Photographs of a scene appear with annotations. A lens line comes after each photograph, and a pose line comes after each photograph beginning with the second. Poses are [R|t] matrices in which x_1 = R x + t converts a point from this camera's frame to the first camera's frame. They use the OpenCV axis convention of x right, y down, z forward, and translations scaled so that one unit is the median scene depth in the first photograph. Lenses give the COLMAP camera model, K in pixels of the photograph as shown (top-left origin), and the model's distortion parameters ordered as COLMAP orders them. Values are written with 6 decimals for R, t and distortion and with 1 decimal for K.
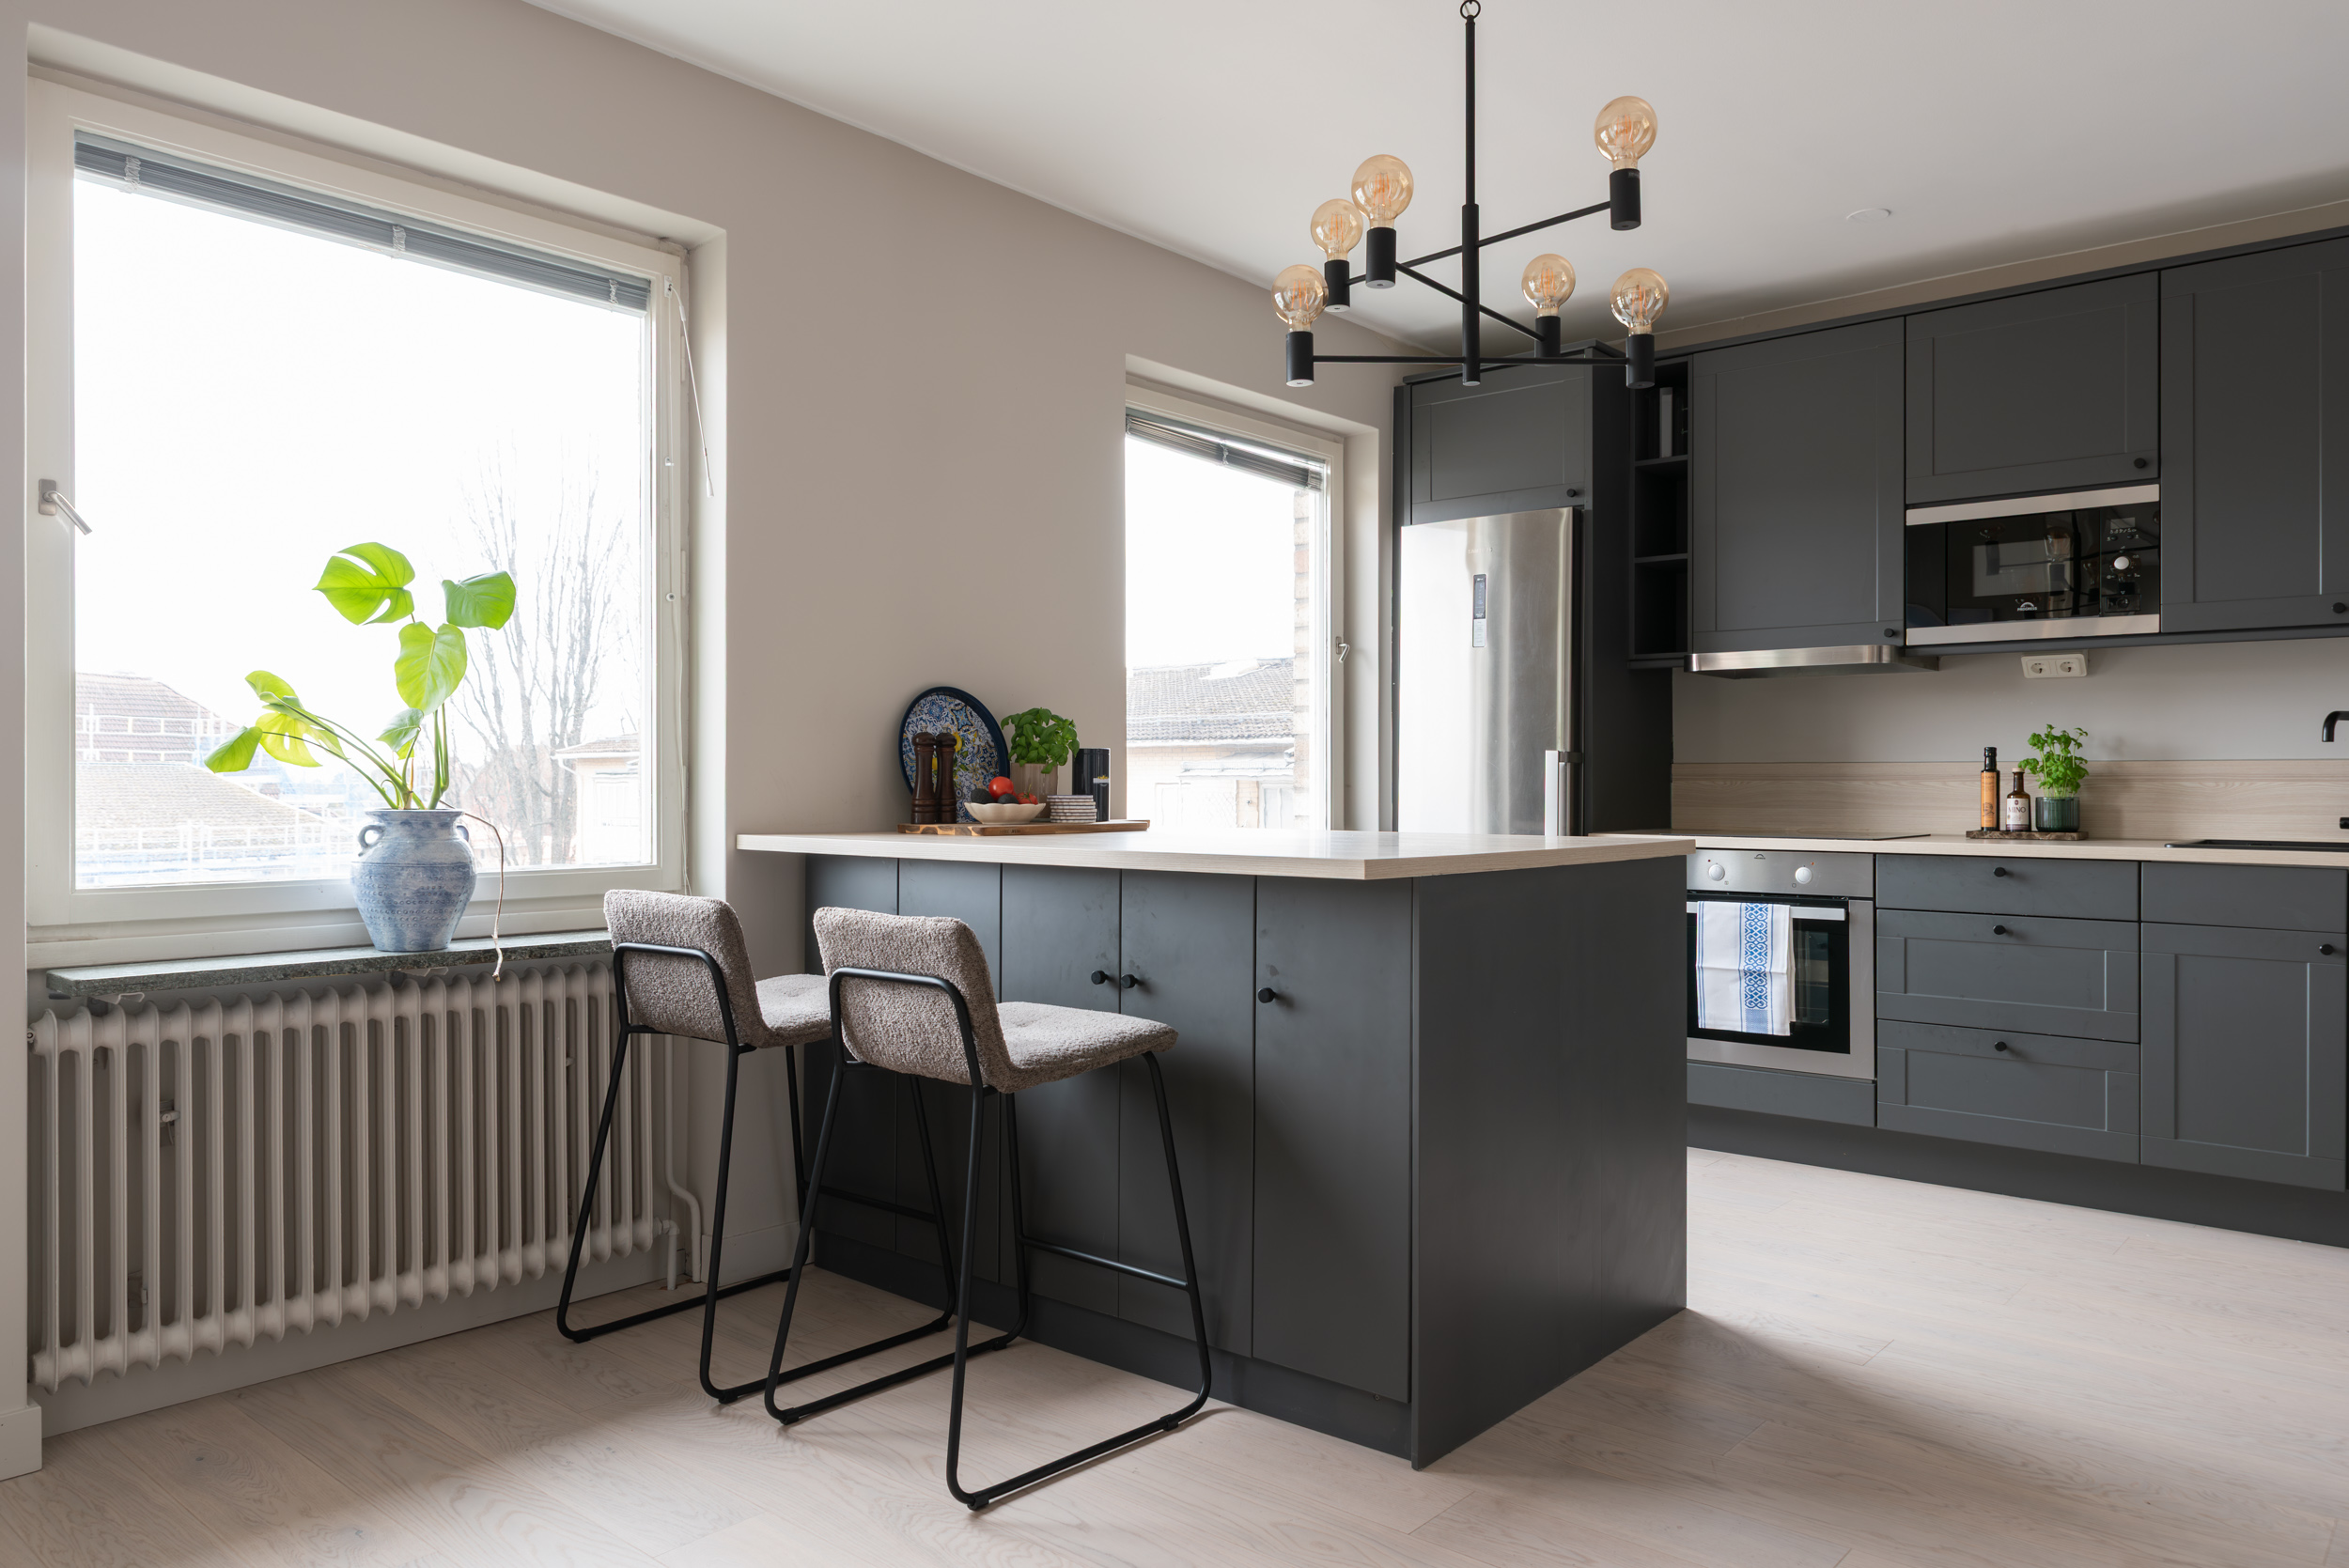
lens RADIAL K [[1581.0, 0, 1171.1], [0, 1581.0, 780.6], [0, 0, 1]] dist [-0.002368, 0.000619]
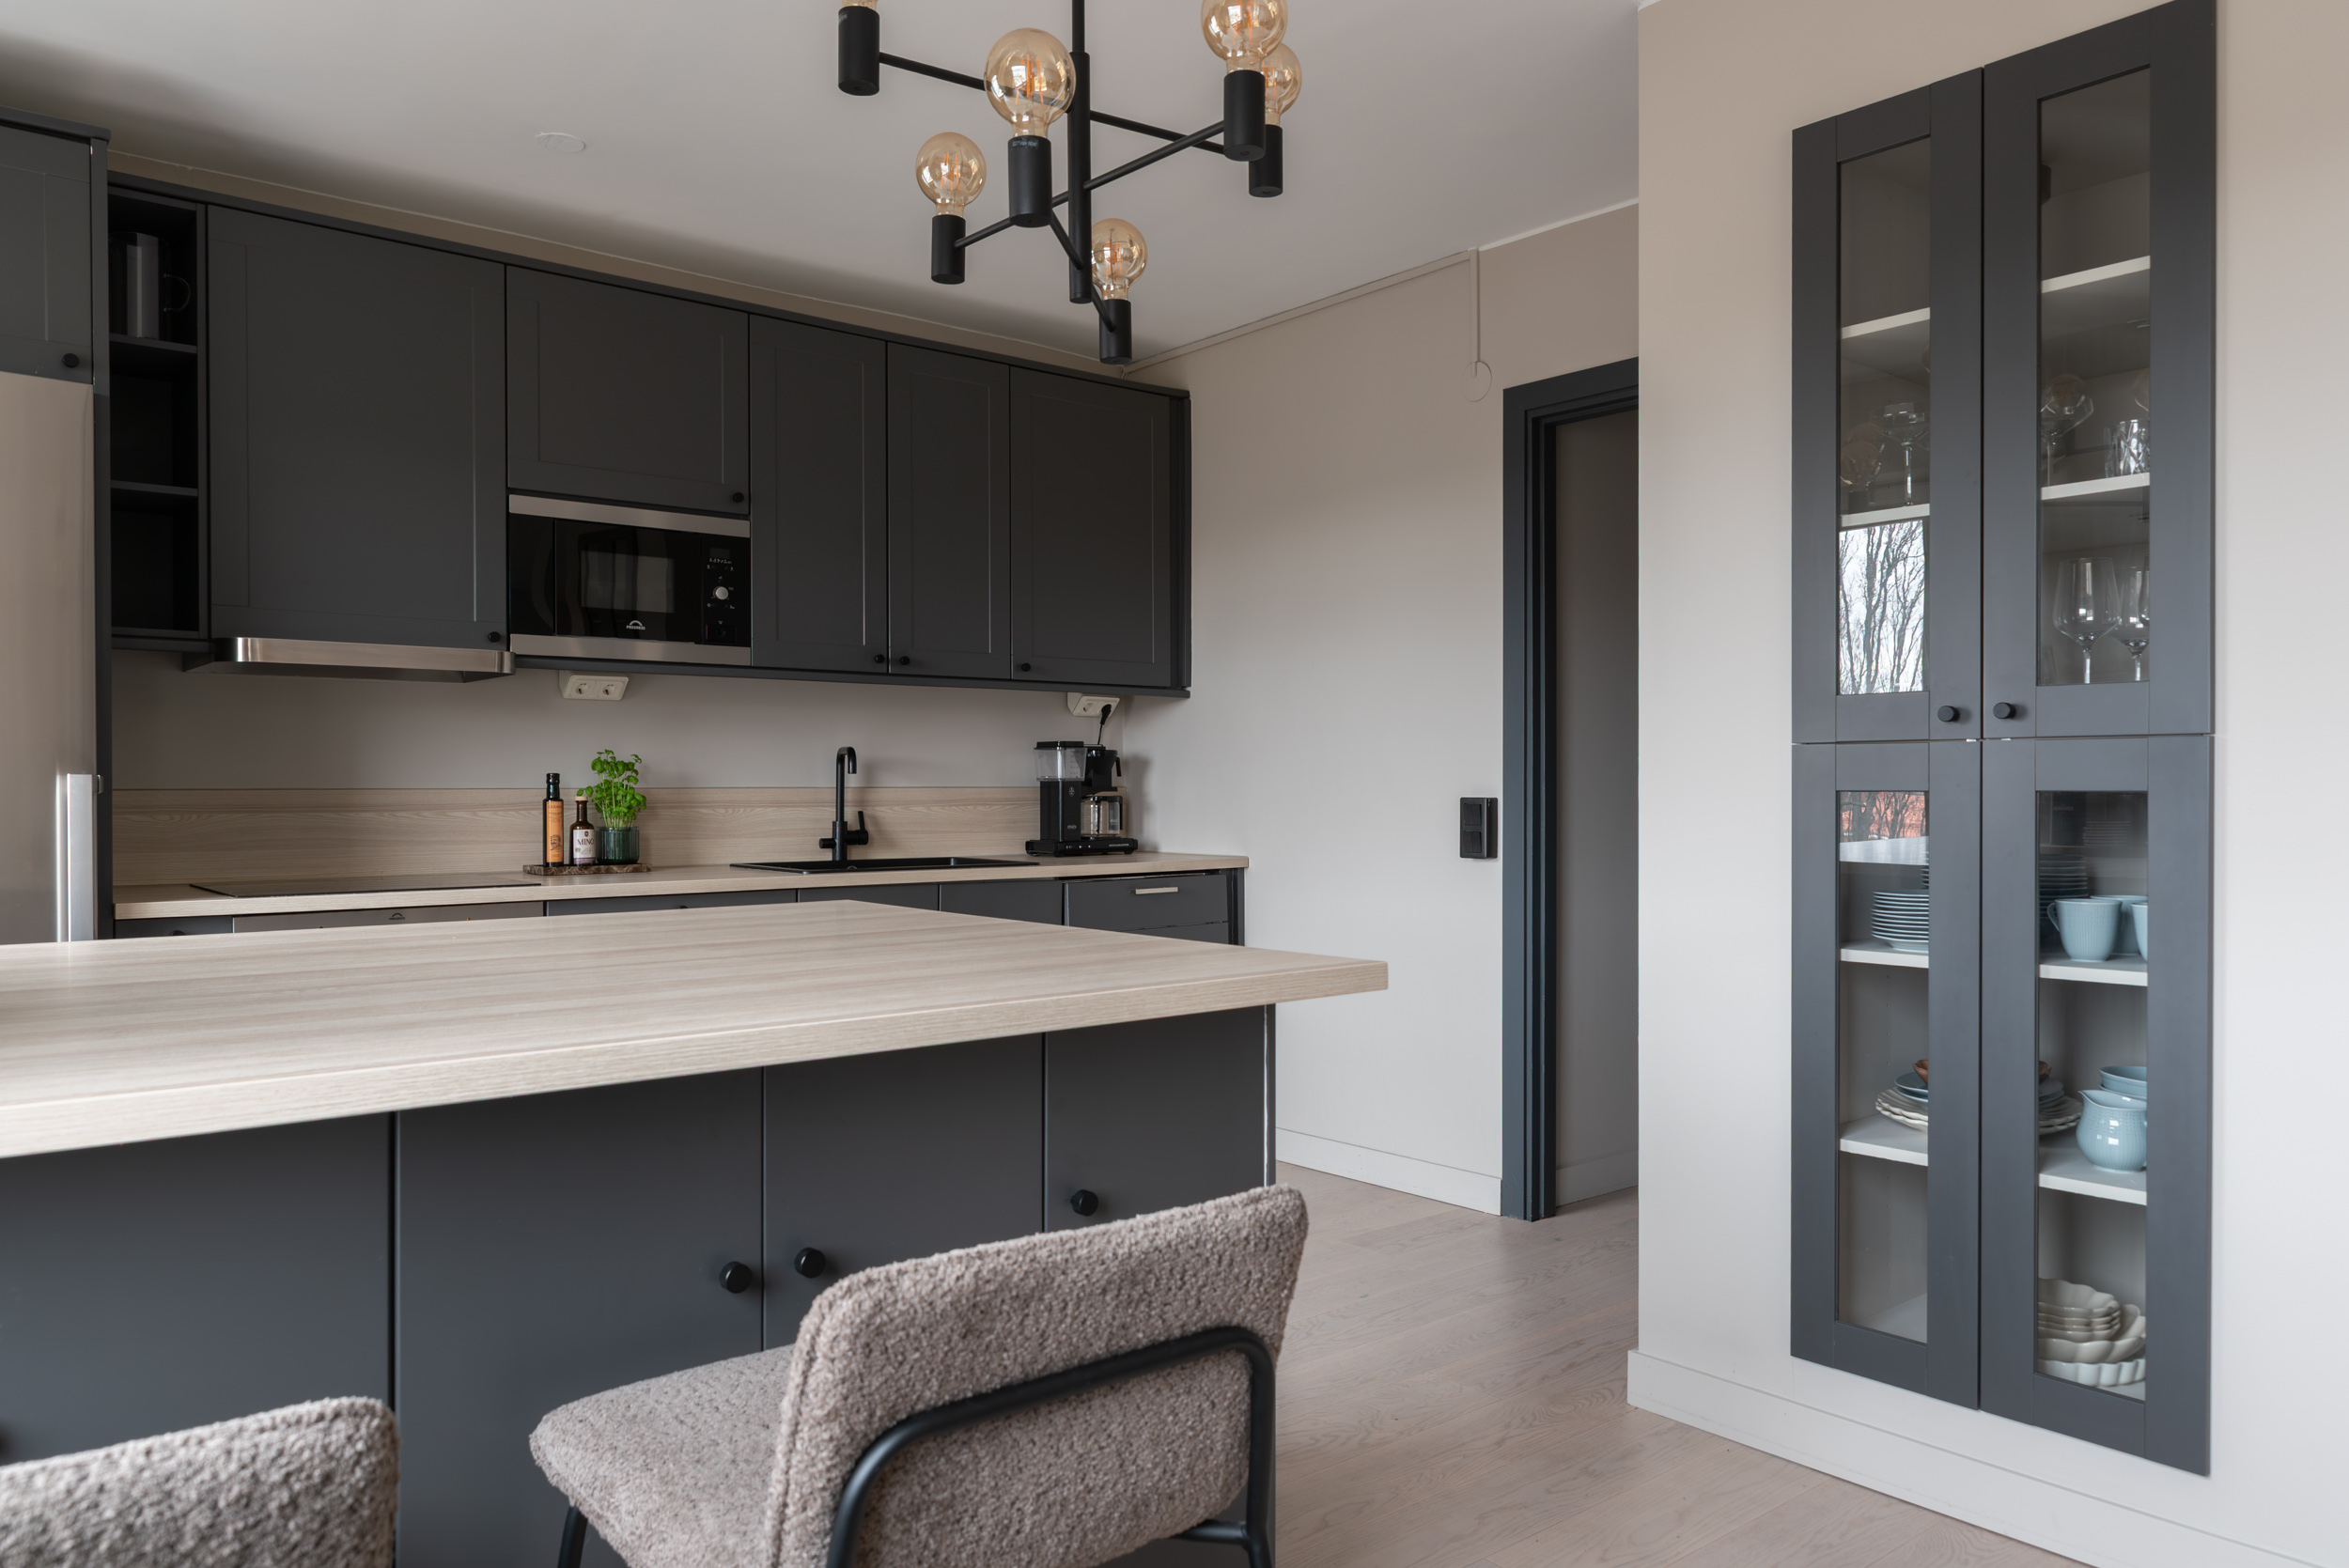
lens RADIAL K [[1581.0, 0, 1171.1], [0, 1581.0, 780.6], [0, 0, 1]] dist [-0.002368, 0.000619]
pose [[0.180047, -0.001249, 0.983657, -0.449037], [0.000466, 0.999999, 0.001184, -0.026342], [-0.983658, 0.000245, 0.180048, 0.722798]]
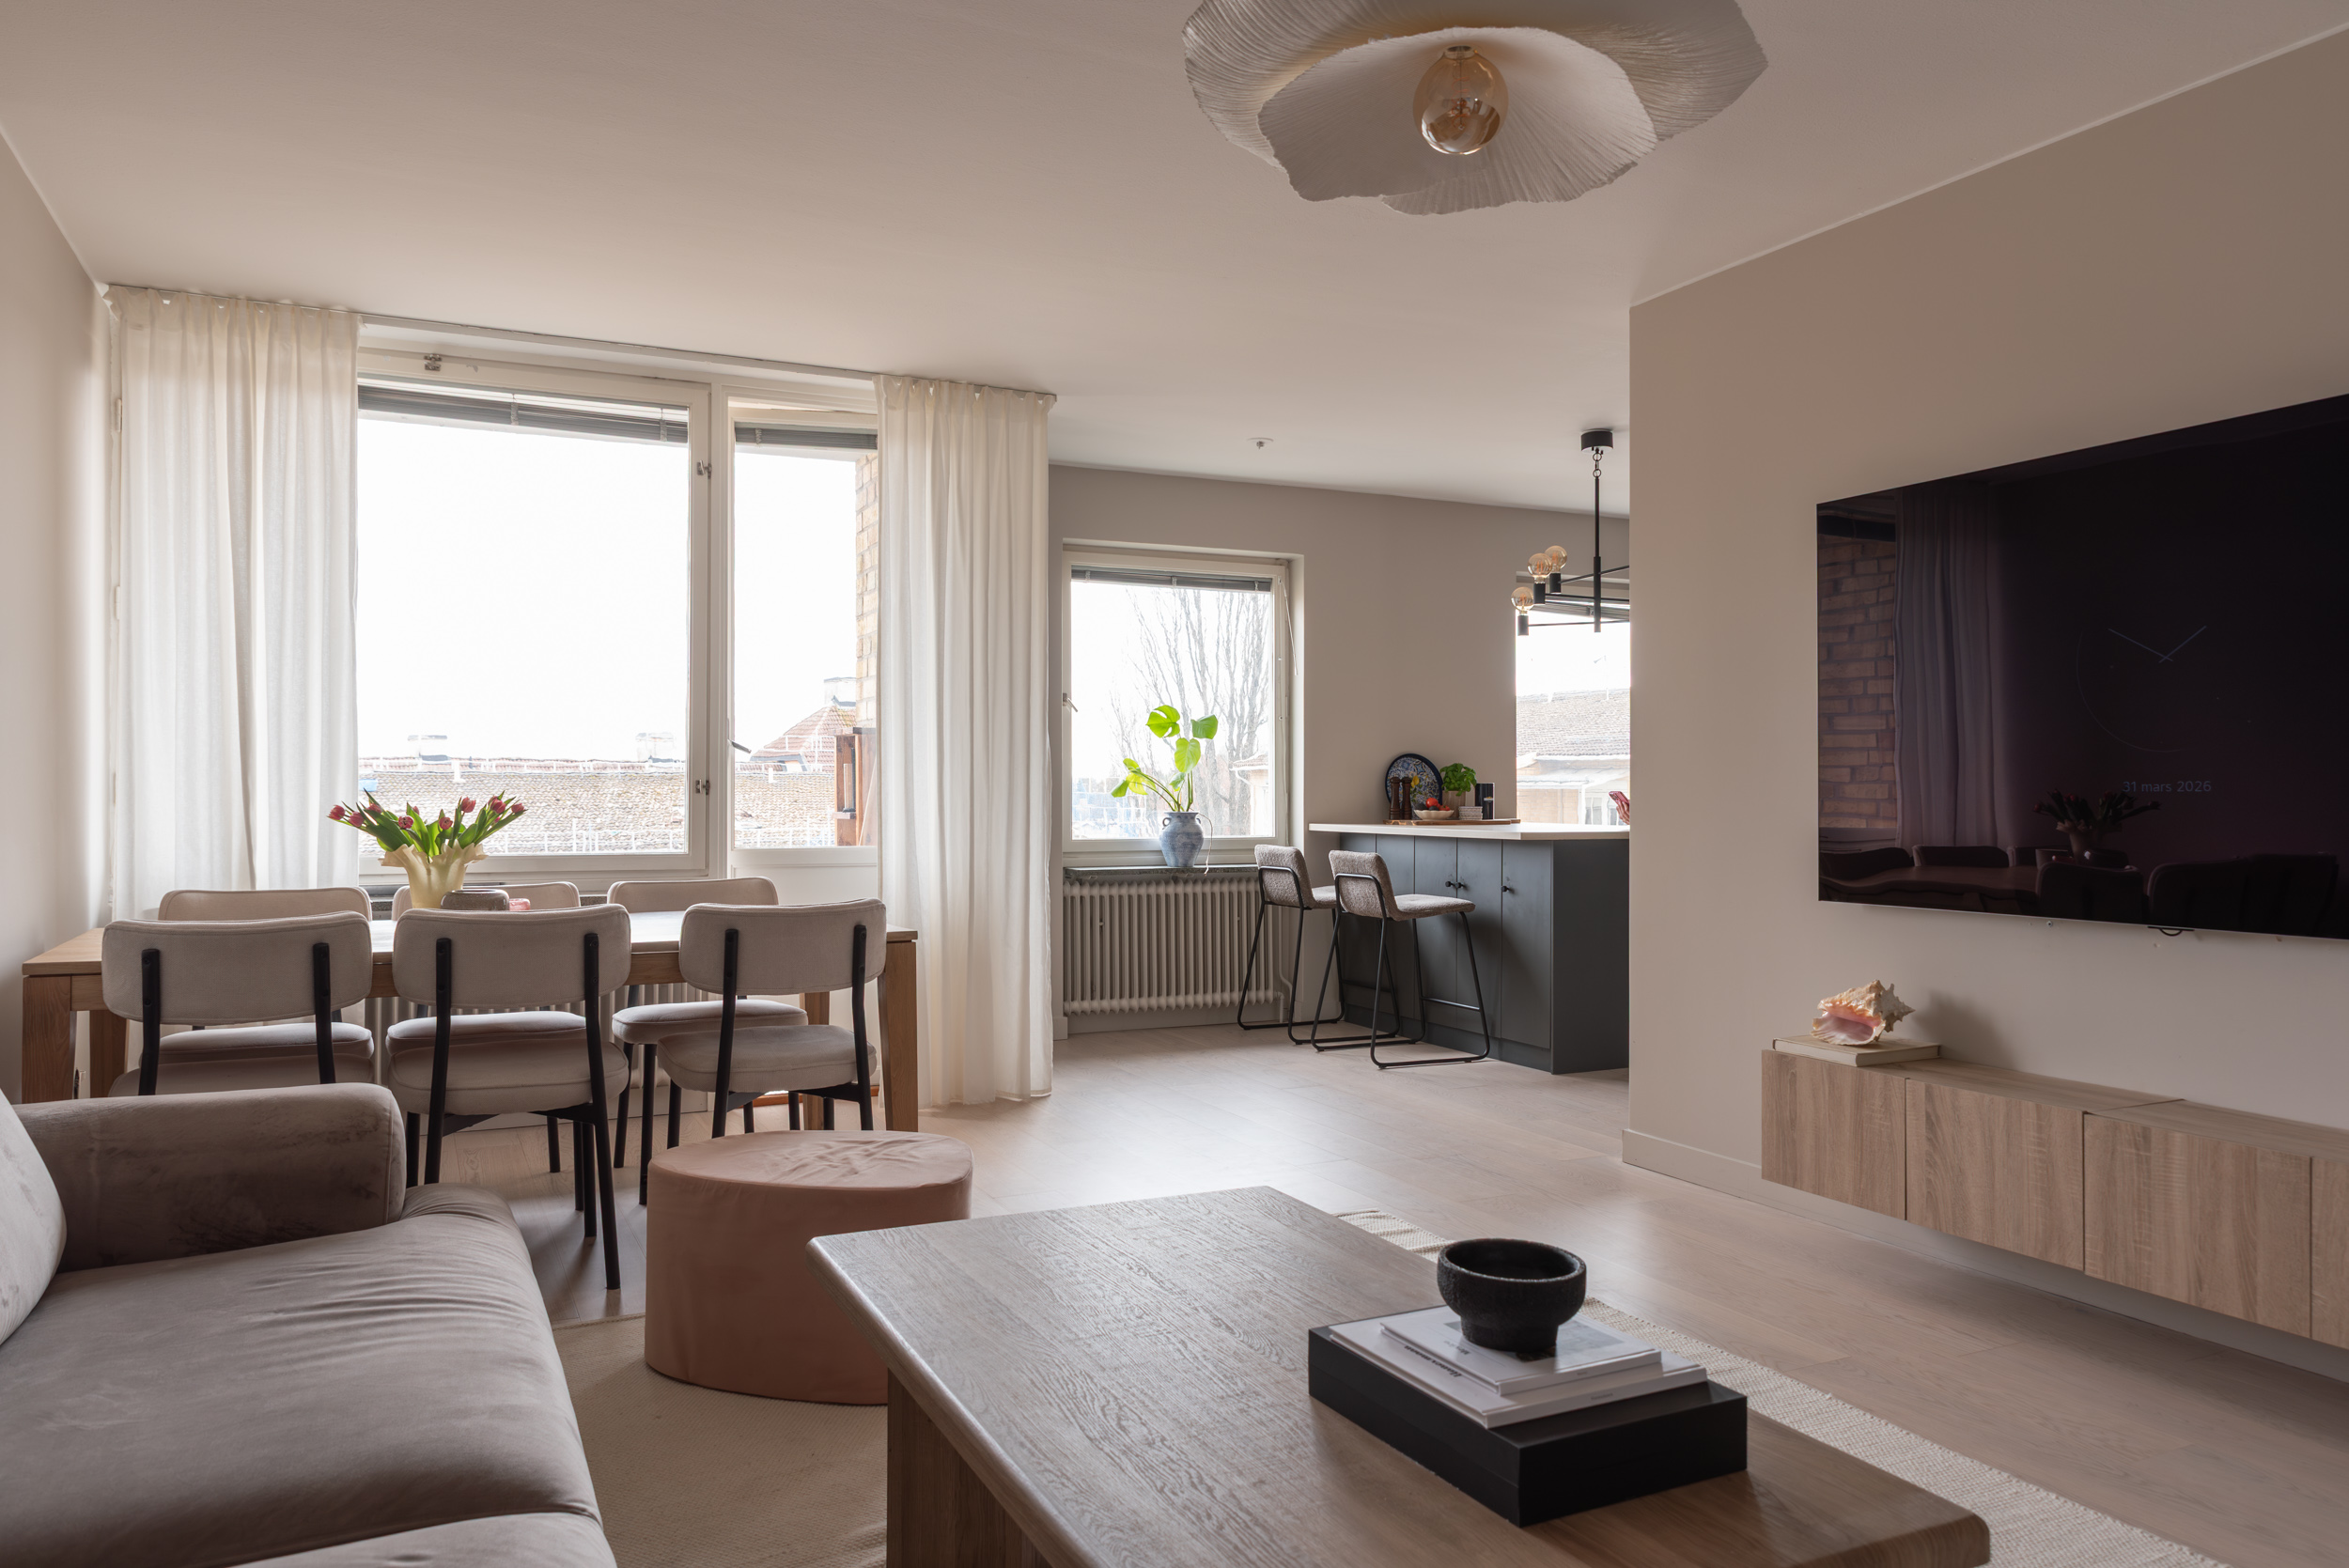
lens RADIAL K [[1584.0, 0, 1130.8], [0, 1584.0, 785.8], [0, 0, 1]] dist [0.005658, 0.000105]
pose [[0.906596, -0.002372, -0.421993, 0.472606], [0.001826, 0.999997, -0.001699, -0.017113], [0.421996, 0.000770, 0.906597, -1.216484]]
